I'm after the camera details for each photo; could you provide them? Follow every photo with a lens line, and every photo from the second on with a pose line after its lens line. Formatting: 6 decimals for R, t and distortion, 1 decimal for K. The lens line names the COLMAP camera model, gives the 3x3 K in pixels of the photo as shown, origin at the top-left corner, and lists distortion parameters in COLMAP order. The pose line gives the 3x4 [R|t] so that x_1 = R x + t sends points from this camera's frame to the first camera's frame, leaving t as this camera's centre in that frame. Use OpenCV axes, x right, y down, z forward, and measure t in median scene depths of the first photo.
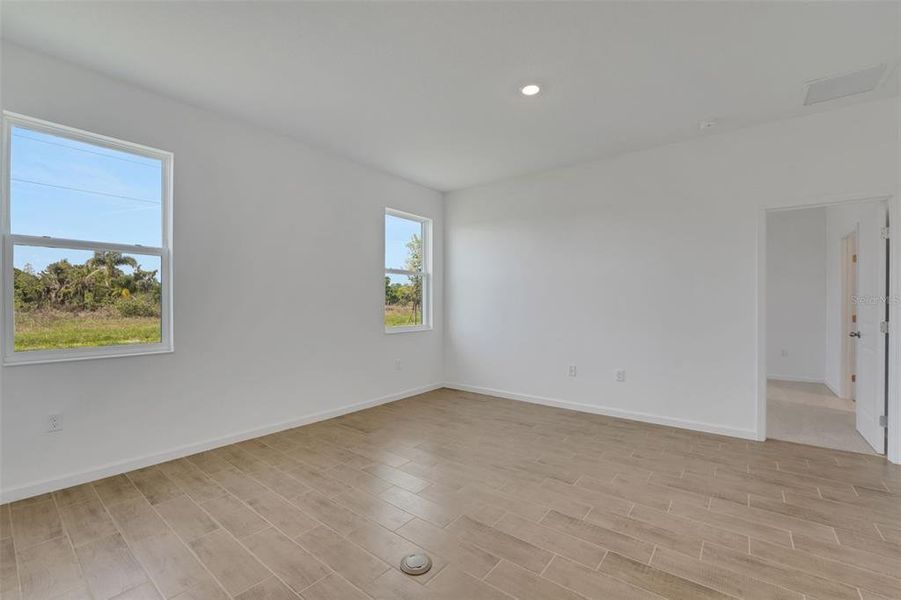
lens RADIAL K [[382.8, 0, 451.9], [0, 382.8, 303.4], [0, 0, 1]] dist [-0.002021, -0.000098]
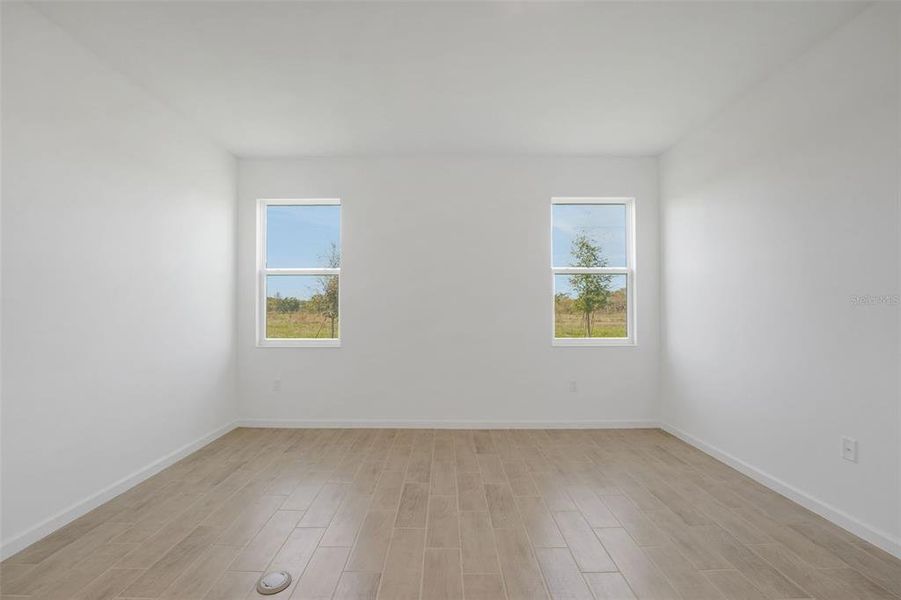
lens RADIAL K [[403.3, 0, 449.6], [0, 403.3, 299.7], [0, 0, 1]] dist [-0.013935, 0.000277]
pose [[0.614750, -0.017437, -0.788529, 0.441937], [0.001627, 0.999782, -0.020840, -0.005884], [0.788720, 0.011528, 0.614644, 0.313756]]
